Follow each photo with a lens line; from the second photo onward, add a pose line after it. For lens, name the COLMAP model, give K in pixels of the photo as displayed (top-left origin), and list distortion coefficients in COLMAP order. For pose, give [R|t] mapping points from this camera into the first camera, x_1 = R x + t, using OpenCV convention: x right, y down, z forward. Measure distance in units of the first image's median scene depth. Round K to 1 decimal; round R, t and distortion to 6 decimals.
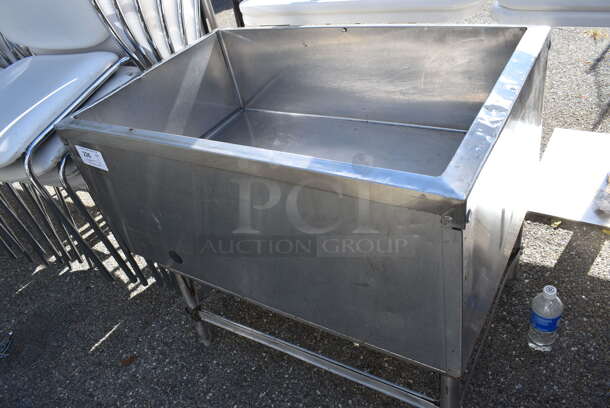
lens RADIAL K [[482.7, 0, 305.0], [0, 482.7, 204.0], [0, 0, 1]] dist [-0.089989, 0.009610]
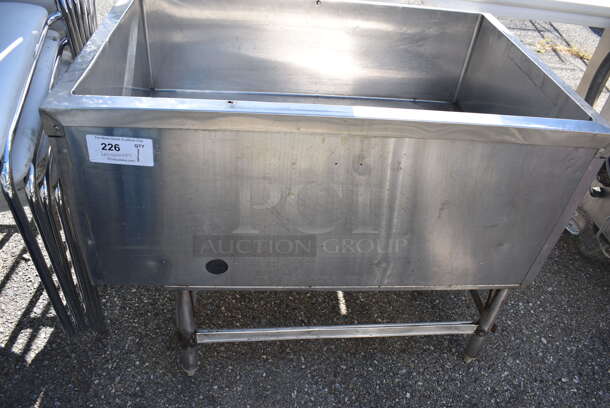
lens RADIAL K [[482.7, 0, 305.0], [0, 482.7, 204.0], [0, 0, 1]] dist [-0.089989, 0.009610]
pose [[0.753998, -0.165843, 0.635597, -0.605169], [0.159060, 0.984904, 0.068296, -0.022387], [-0.637328, 0.049603, 0.768994, 0.260034]]
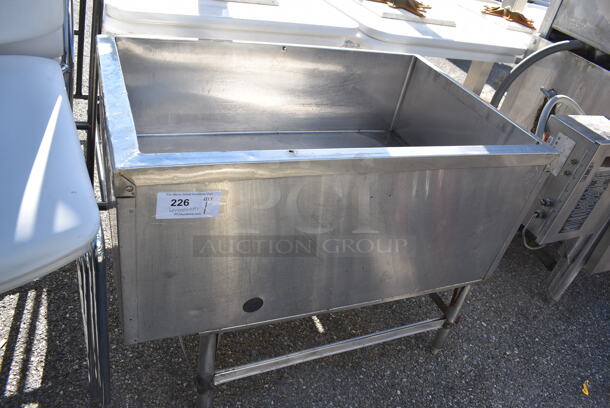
lens RADIAL K [[482.7, 0, 305.0], [0, 482.7, 204.0], [0, 0, 1]] dist [-0.089989, 0.009610]
pose [[0.499156, -0.203431, 0.842294, -0.830754], [0.240322, 0.966419, 0.090991, -0.106554], [-0.832520, 0.157003, 0.531282, 0.418373]]
